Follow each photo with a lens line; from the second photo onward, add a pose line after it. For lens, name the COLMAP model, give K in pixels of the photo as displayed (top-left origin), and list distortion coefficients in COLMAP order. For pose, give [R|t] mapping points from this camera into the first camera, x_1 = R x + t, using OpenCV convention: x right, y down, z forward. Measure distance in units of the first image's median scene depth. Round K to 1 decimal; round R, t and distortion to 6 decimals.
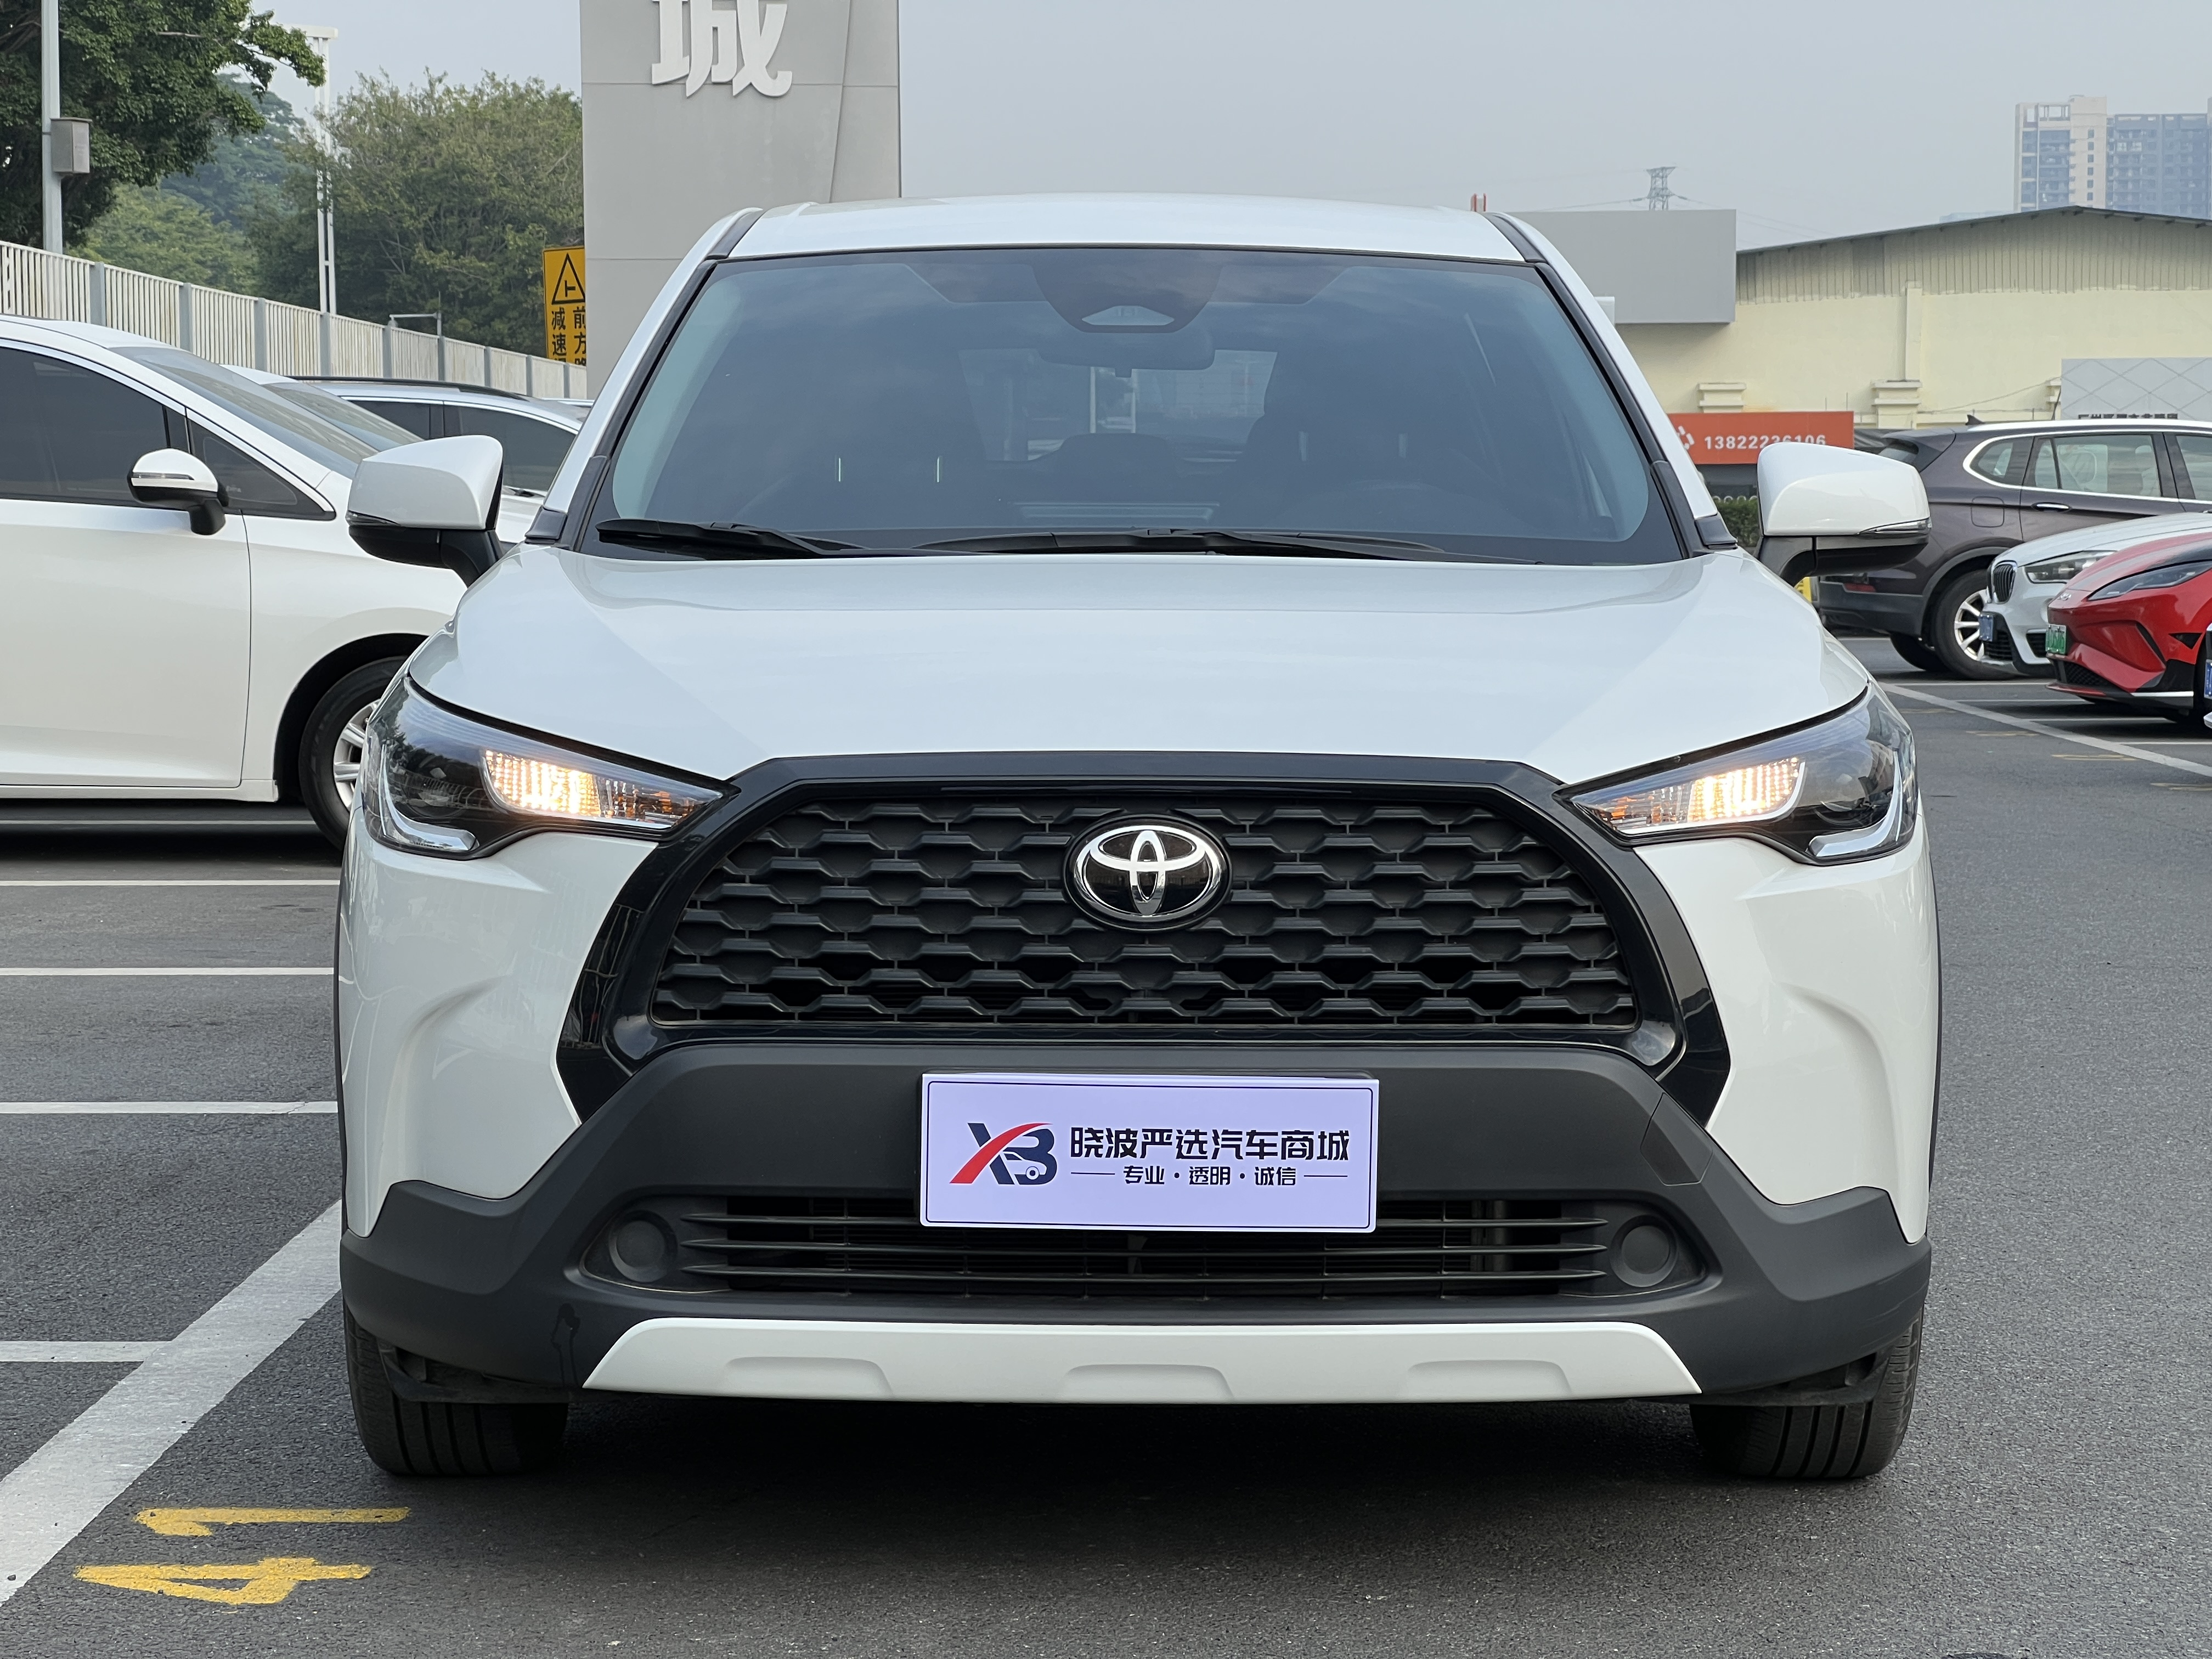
lens RADIAL K [[5006.7, 0, 1106.6], [0, 5006.7, 823.0], [0, 0, 1]] dist [-0.118066, 0.000000]
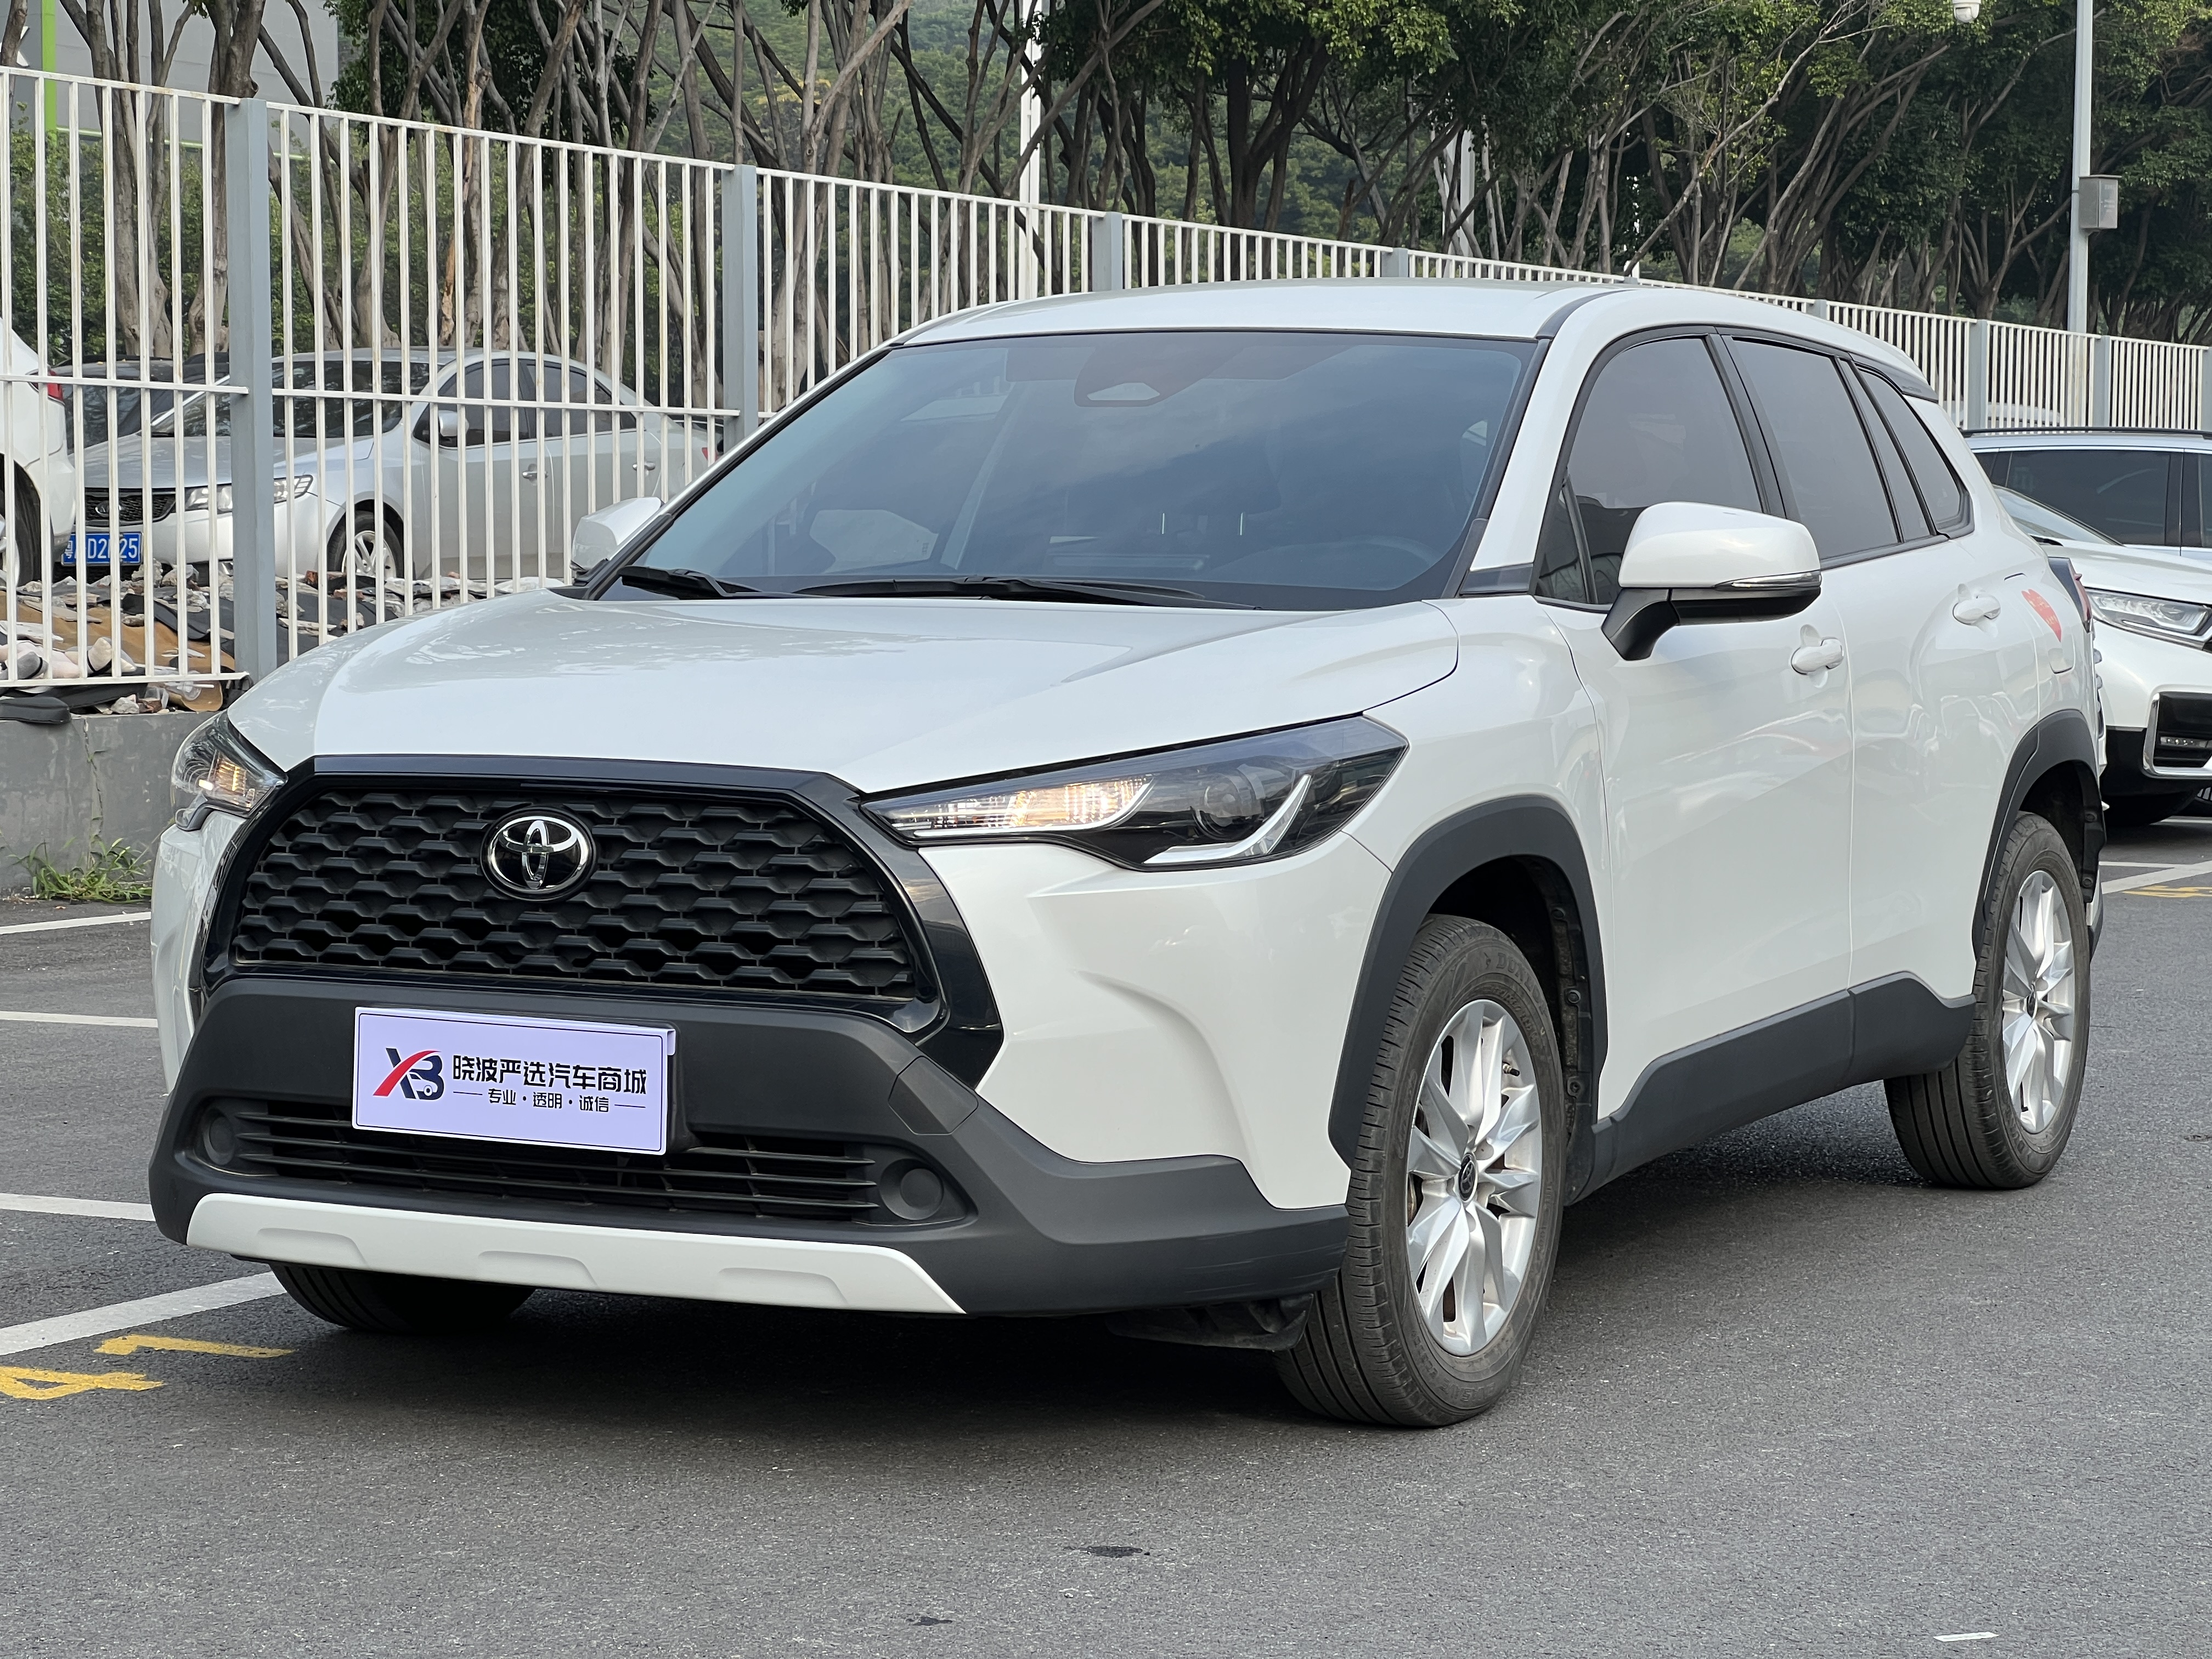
lens RADIAL K [[5006.7, 0, 1102.4], [0, 5006.7, 833.4], [0, 0, 1]] dist [-0.118066, 0.000000]
pose [[0.897628, 0.031016, -0.439661, 0.674724], [-0.034554, 0.999403, -0.000043, 0.000048], [0.439397, 0.015231, 0.898164, -0.046318]]
